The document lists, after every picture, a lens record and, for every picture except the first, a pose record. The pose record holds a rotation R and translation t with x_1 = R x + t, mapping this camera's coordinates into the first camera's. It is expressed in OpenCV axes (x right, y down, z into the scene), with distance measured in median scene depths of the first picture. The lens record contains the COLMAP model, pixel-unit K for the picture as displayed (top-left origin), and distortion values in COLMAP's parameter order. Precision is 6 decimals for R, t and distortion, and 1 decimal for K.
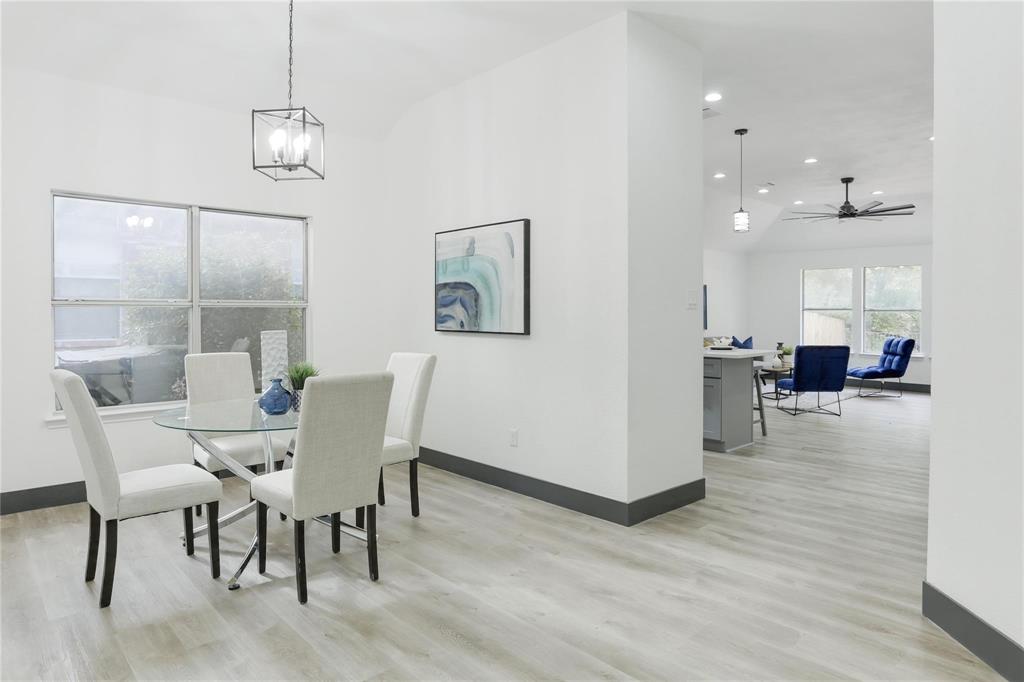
lens RADIAL K [[650.9, 0, 515.1], [0, 650.9, 322.7], [0, 0, 1]] dist [-0.004558, 0.002065]
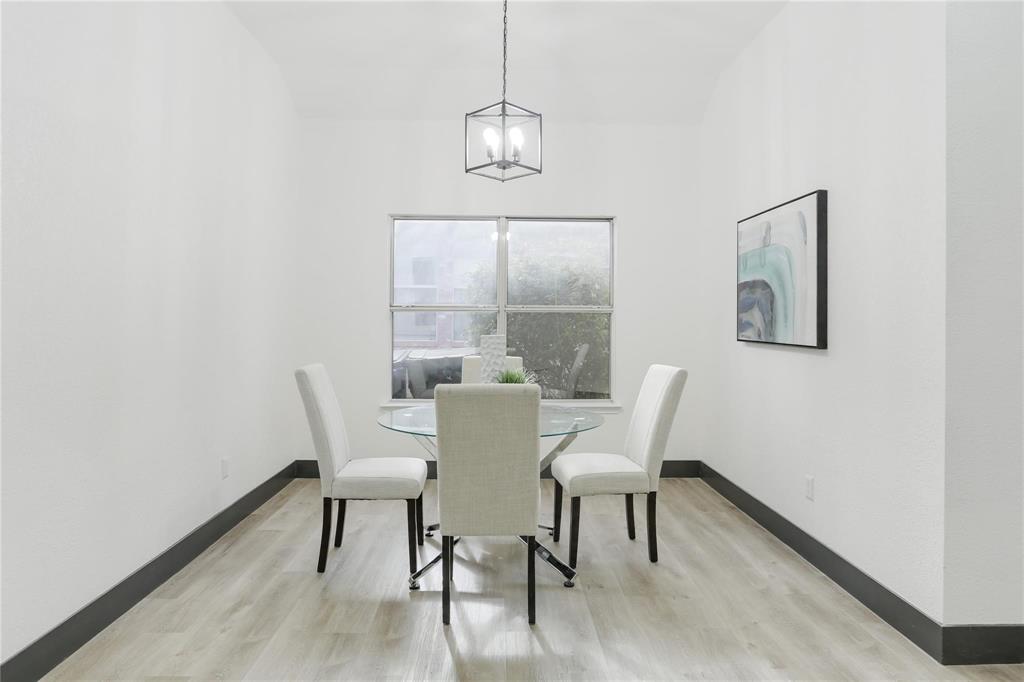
lens RADIAL K [[650.9, 0, 515.1], [0, 650.9, 322.7], [0, 0, 1]] dist [-0.004558, 0.002065]
pose [[0.755310, 0.009044, -0.655305, 0.223541], [-0.016812, 0.999843, -0.005579, -0.001142], [0.655151, 0.015230, 0.755344, 0.215567]]
